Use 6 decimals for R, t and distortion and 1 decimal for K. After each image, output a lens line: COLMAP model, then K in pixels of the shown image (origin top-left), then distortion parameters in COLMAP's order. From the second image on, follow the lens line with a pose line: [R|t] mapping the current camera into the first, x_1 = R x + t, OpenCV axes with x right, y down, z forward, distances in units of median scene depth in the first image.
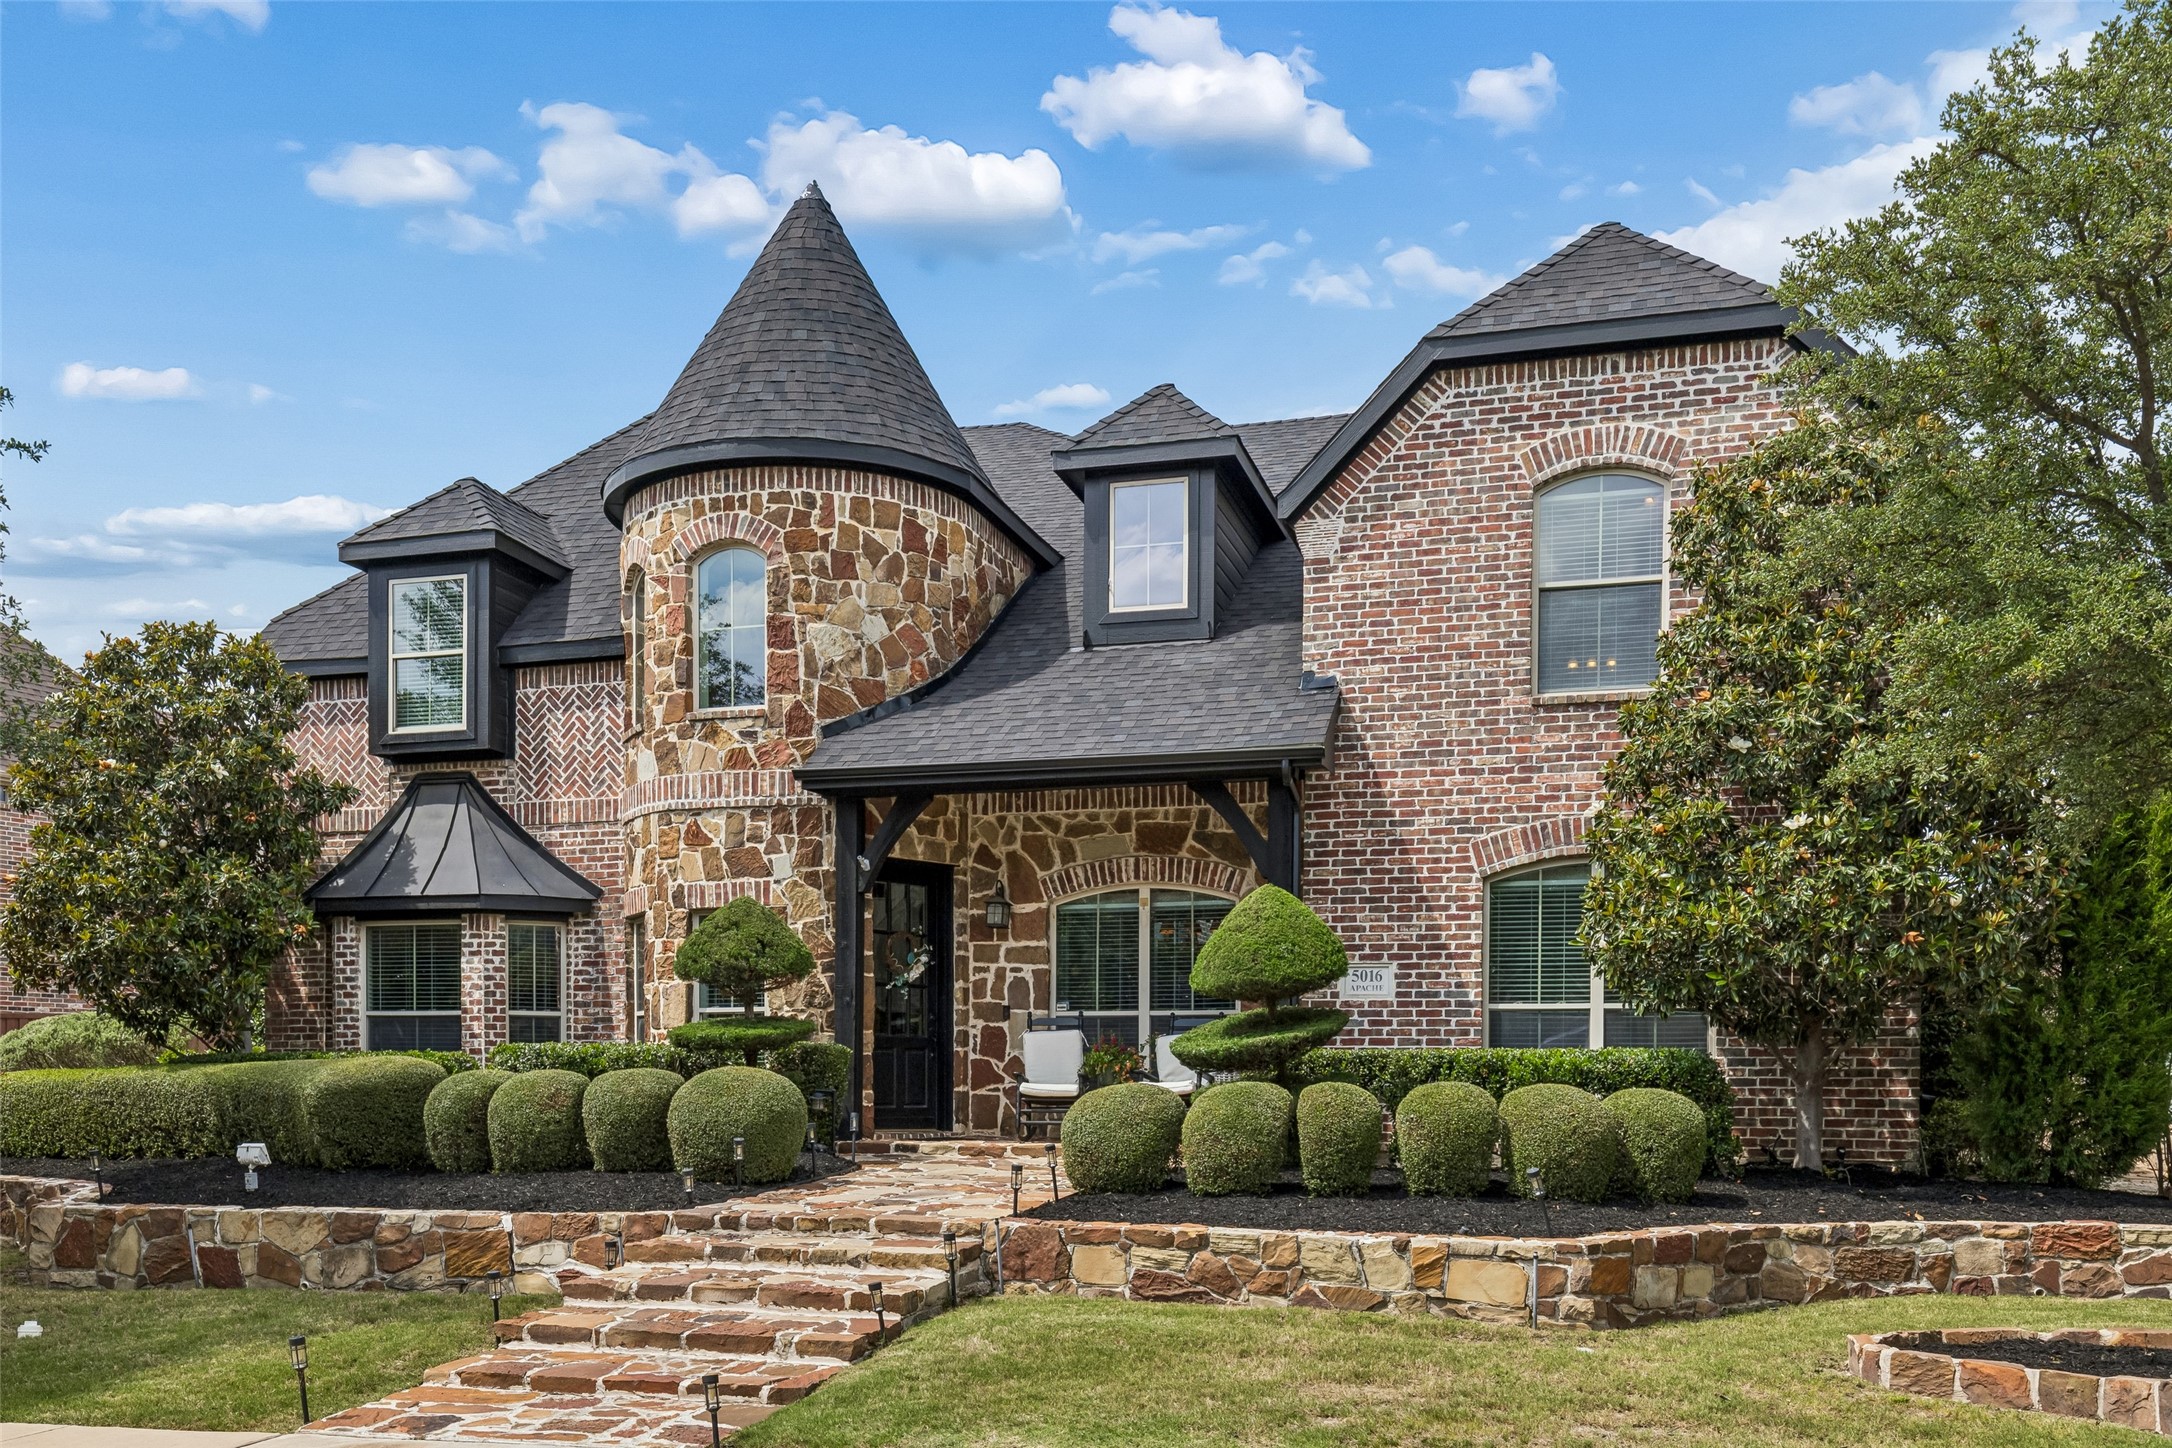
lens RADIAL K [[1925.6, 0, 1091.6], [0, 1925.6, 778.6], [0, 0, 1]] dist [0.008676, -0.002651]
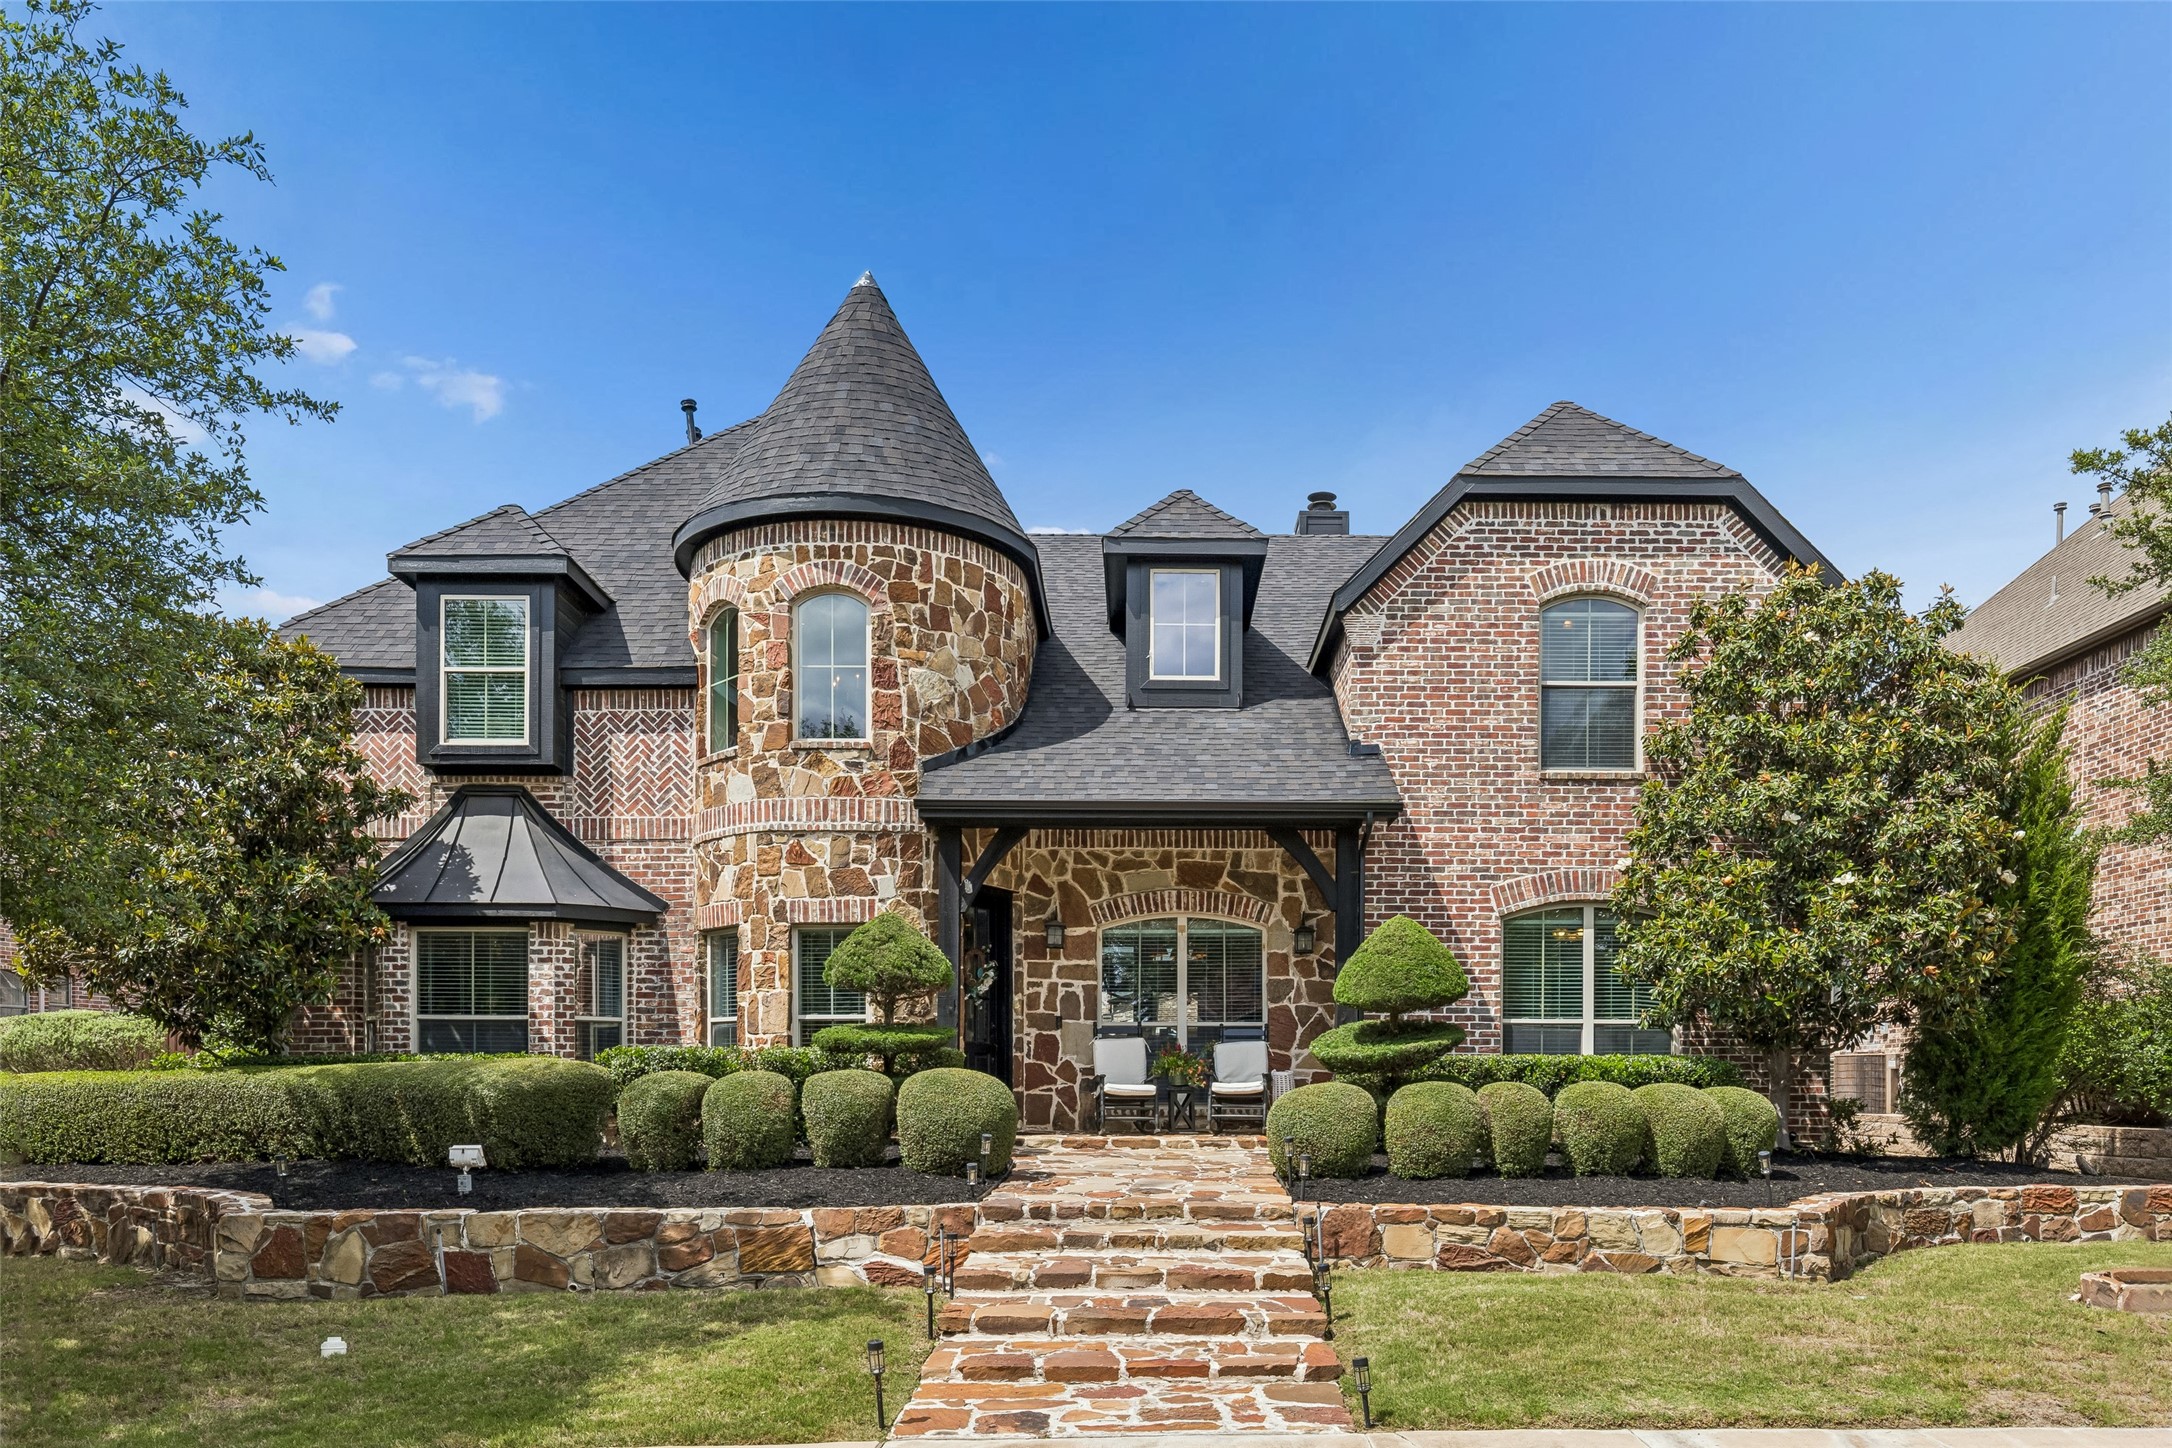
lens RADIAL K [[1547.4, 0, 1087.1], [0, 1547.4, 844.0], [0, 0, 1]] dist [0.002227, 0.005129]
pose [[0.952231, 0.045282, 0.302002, -0.338248], [-0.045697, 0.998939, -0.005692, 0.022236], [-0.301940, -0.008380, 0.953290, 0.133339]]
